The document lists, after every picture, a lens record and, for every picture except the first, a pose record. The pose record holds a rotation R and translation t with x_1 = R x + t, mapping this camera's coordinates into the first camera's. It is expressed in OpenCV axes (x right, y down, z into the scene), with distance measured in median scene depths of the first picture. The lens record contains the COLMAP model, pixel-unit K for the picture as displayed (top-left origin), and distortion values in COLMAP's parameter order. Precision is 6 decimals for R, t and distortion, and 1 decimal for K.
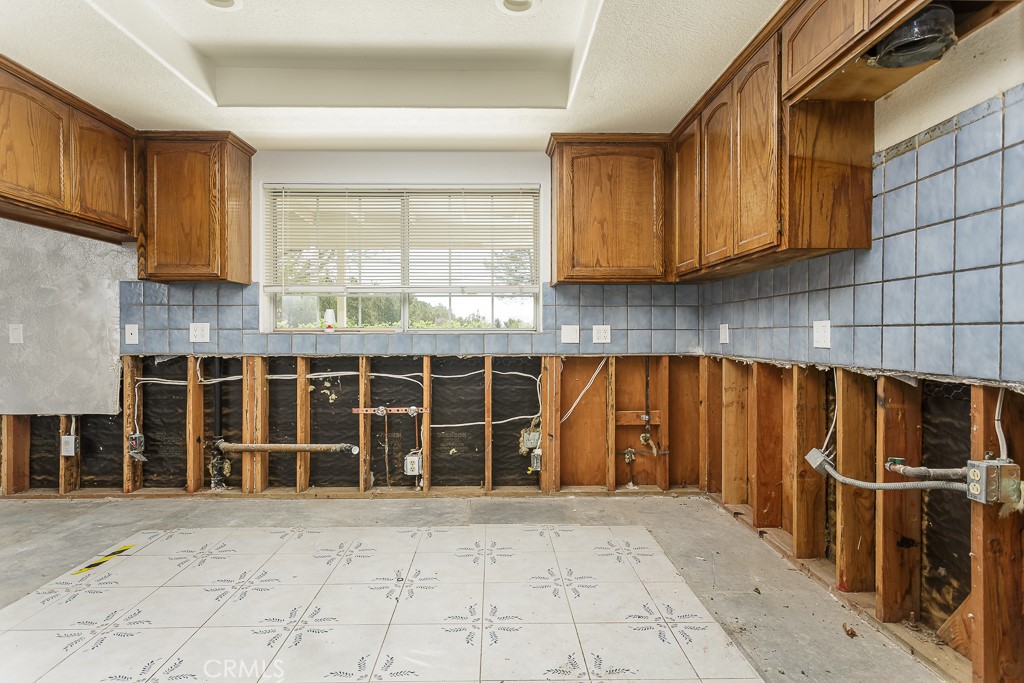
lens RADIAL K [[553.7, 0, 512.0], [0, 553.7, 341.5], [0, 0, 1]] dist [0.003872, 0.000720]
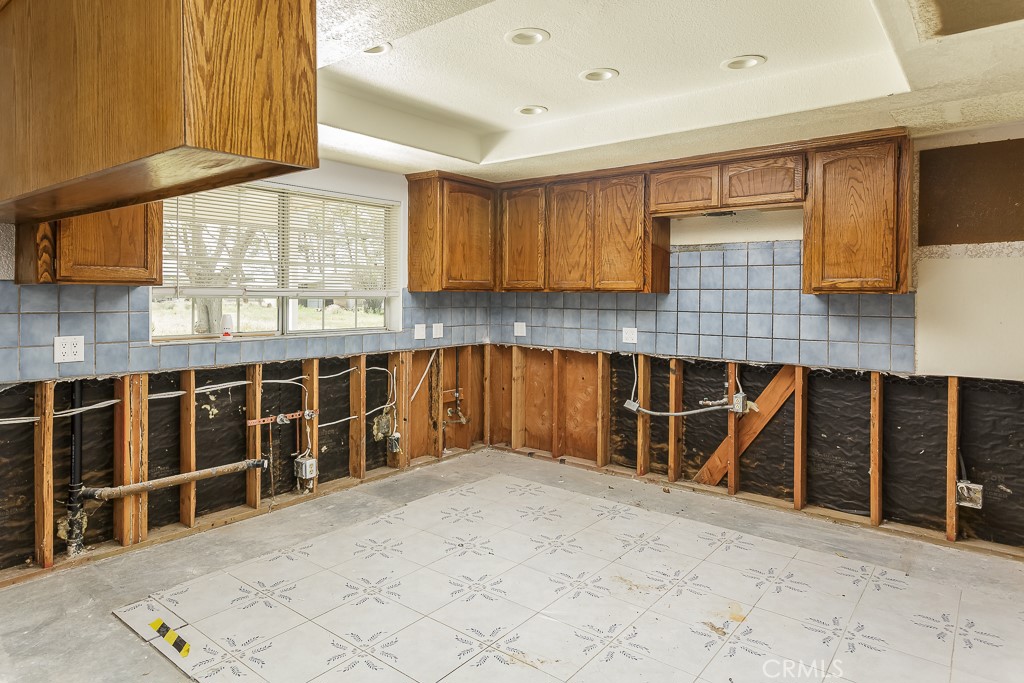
lens RADIAL K [[610.4, 0, 466.3], [0, 610.4, 303.6], [0, 0, 1]] dist [0.000695, 0.002251]
pose [[0.674149, -0.003920, 0.738585, -0.810719], [0.000857, 0.999989, 0.004525, -0.080980], [-0.738595, -0.002418, 0.674145, 0.043975]]
